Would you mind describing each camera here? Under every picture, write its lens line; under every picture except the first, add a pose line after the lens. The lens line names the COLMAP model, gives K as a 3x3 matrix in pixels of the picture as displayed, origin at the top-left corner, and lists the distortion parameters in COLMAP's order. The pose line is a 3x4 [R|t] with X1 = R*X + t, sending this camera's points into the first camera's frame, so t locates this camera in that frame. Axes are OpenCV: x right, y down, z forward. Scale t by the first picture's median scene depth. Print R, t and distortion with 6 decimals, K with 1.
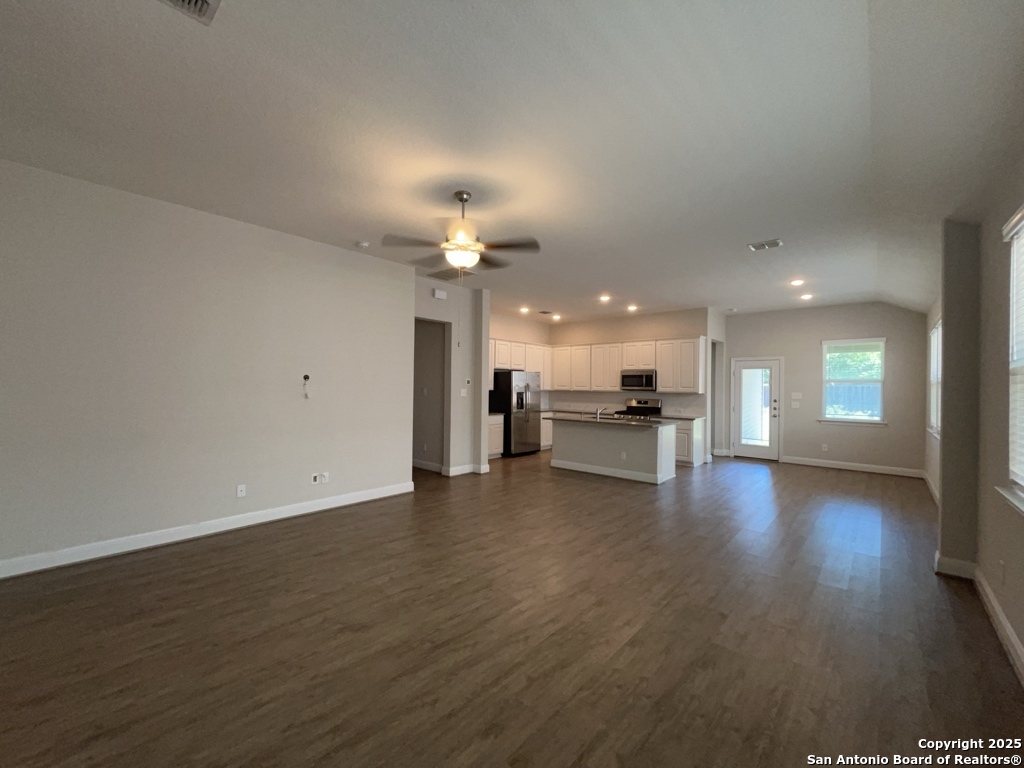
lens RADIAL K [[413.1, 0, 512.2], [0, 413.1, 383.6], [0, 0, 1]] dist [-0.002902, -0.000629]
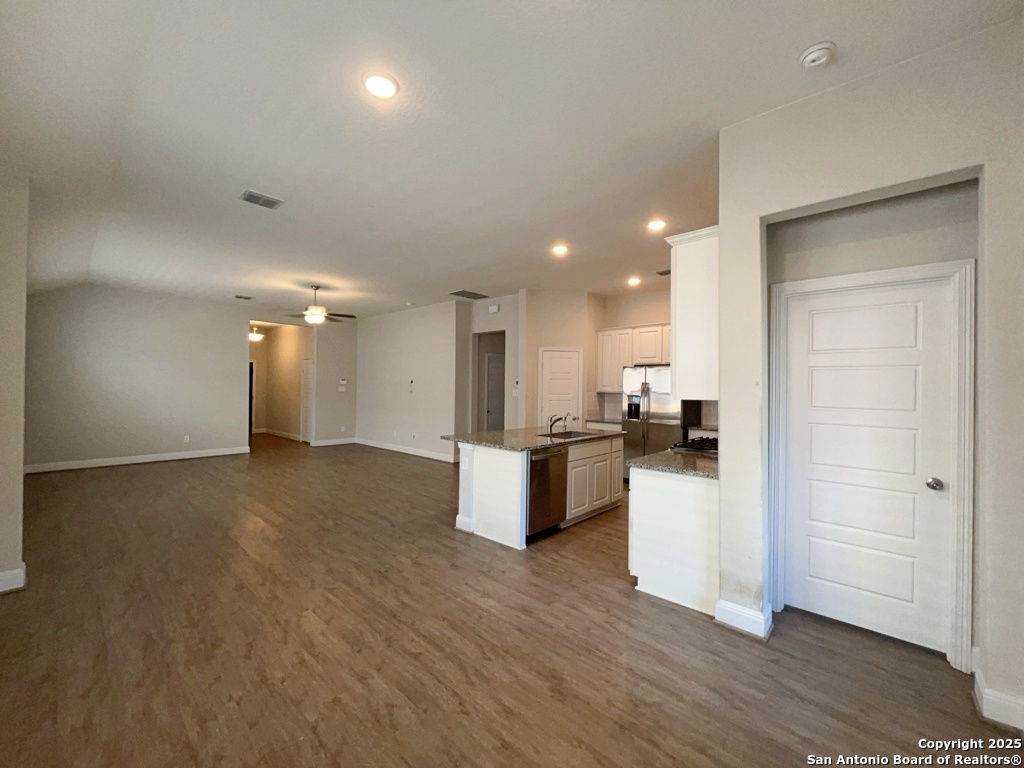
lens RADIAL K [[413.1, 0, 513.7], [0, 413.1, 384.2], [0, 0, 1]] dist [-0.002902, -0.000629]
pose [[-0.007934, -0.020168, -0.999765, 0.810636], [-0.006667, 0.999775, -0.020115, 0.018407], [0.999946, 0.006505, -0.008067, 0.865358]]
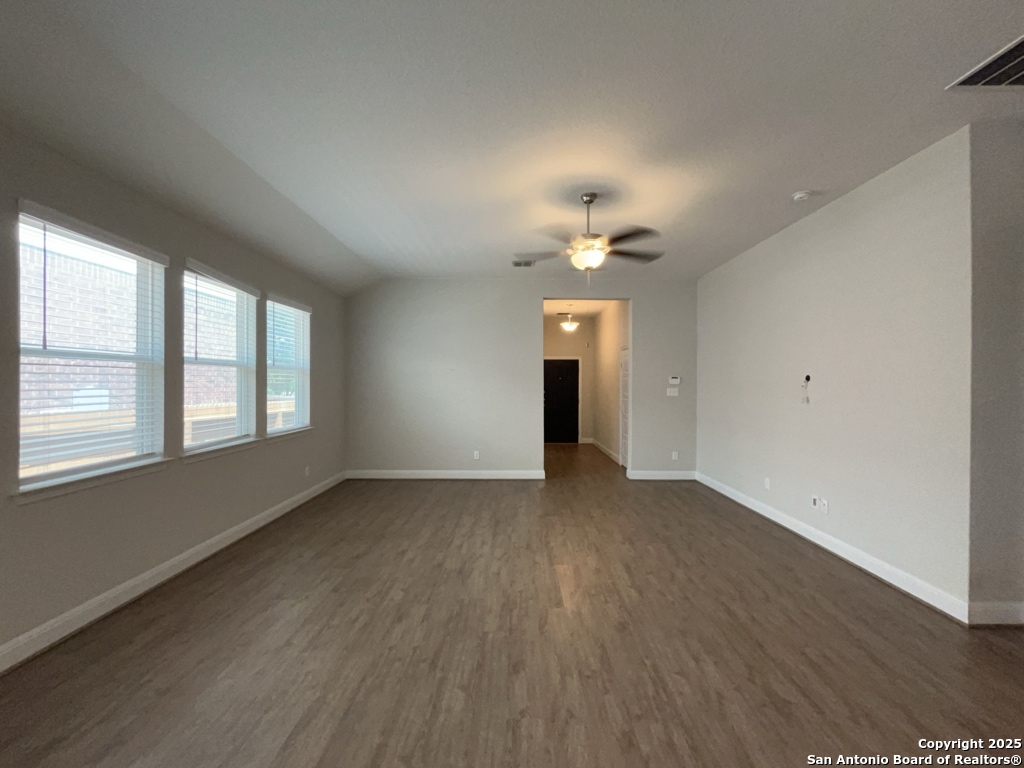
lens RADIAL K [[413.1, 0, 517.2], [0, 413.1, 384.5], [0, 0, 1]] dist [-0.002902, -0.000629]
pose [[-0.741353, -0.012709, -0.670994, 0.300854], [-0.007486, 0.999915, -0.010668, 0.007103], [0.671073, -0.002886, -0.741386, 0.717398]]
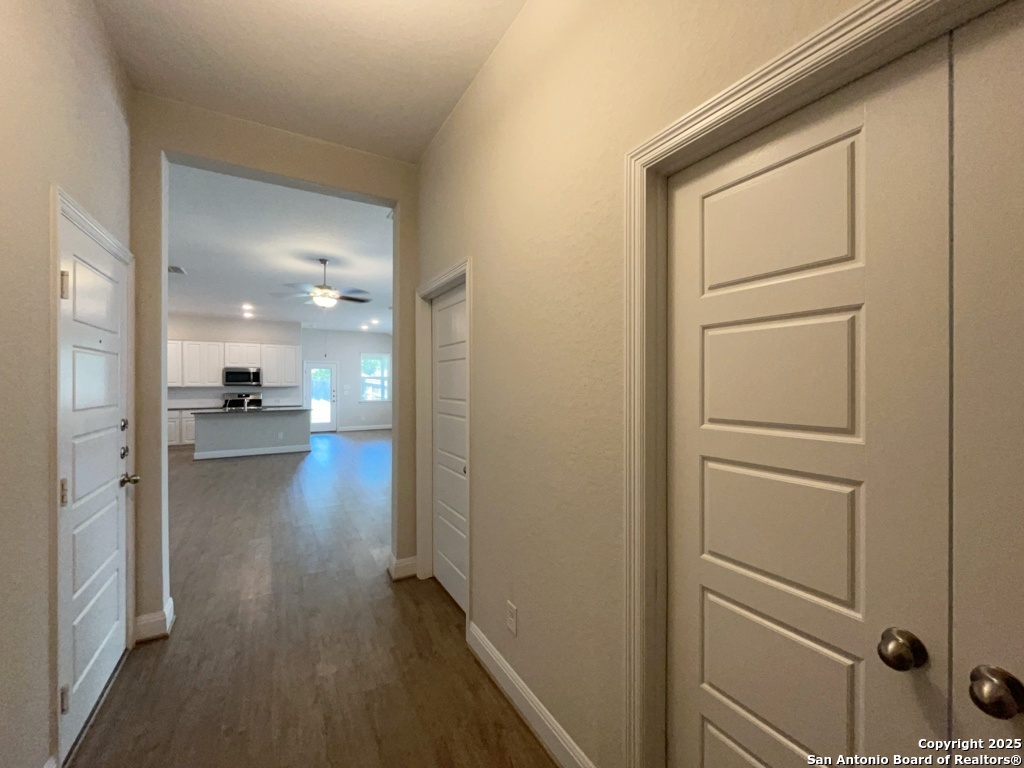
lens RADIAL K [[413.1, 0, 507.0], [0, 413.1, 381.6], [0, 0, 1]] dist [-0.002902, -0.000629]
pose [[0.316794, -0.011680, 0.948422, -0.599348], [-0.004029, 0.999899, 0.013660, -0.013966], [-0.948486, -0.008149, 0.316715, -0.056758]]
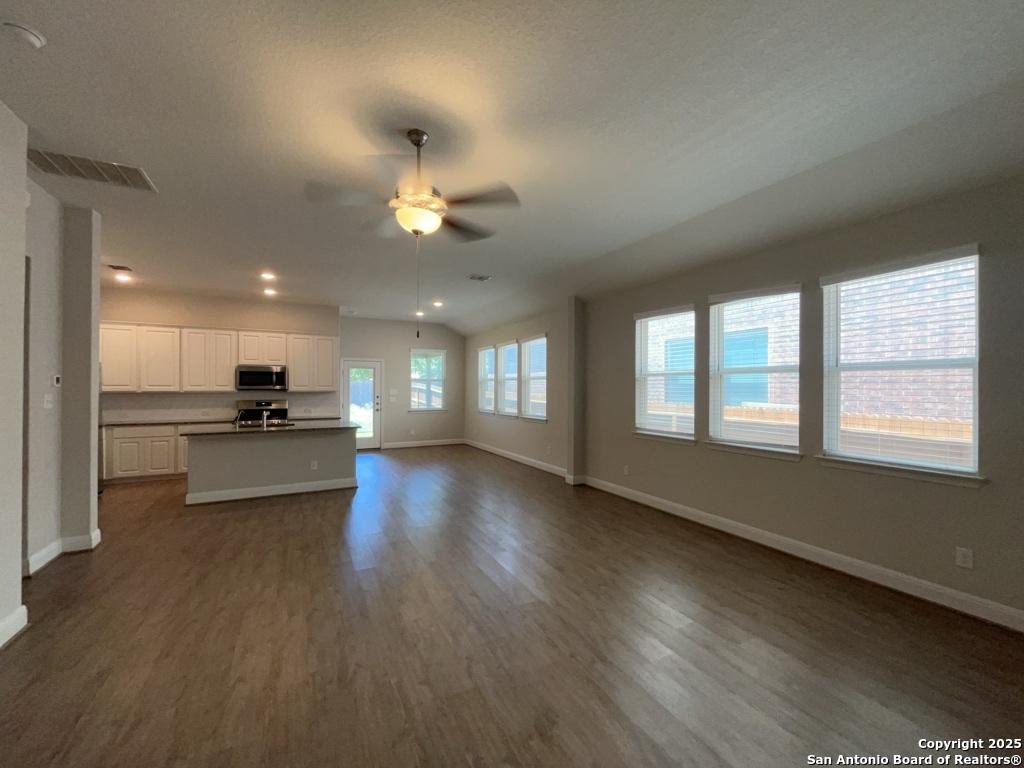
lens RADIAL K [[413.1, 0, 515.3], [0, 413.1, 384.9], [0, 0, 1]] dist [-0.002902, -0.000629]
pose [[0.345113, -0.006897, 0.938536, -0.337529], [-0.005297, 0.999943, 0.009296, -0.005168], [-0.938546, -0.008180, 0.345057, 0.250771]]
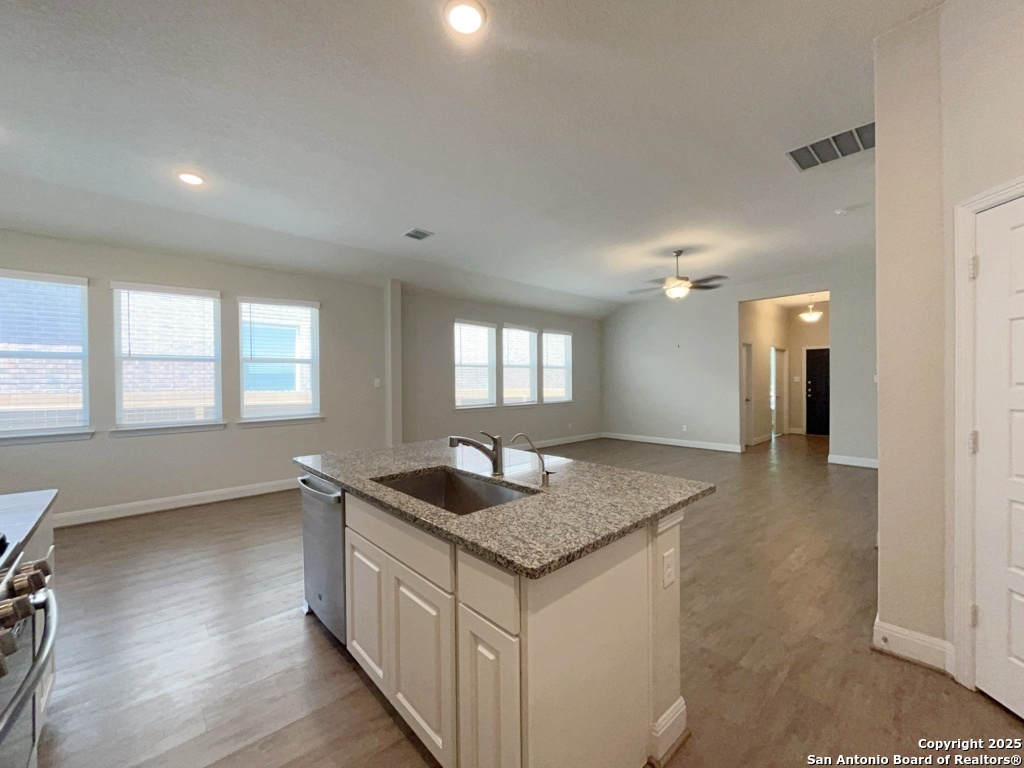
lens RADIAL K [[413.1, 0, 512.7], [0, 413.1, 384.0], [0, 0, 1]] dist [-0.002902, -0.000629]
pose [[-0.995289, -0.004455, 0.096850, 0.156233], [-0.004277, 0.999989, 0.002046, 0.021737], [-0.096858, 0.001622, -0.995297, 1.166184]]
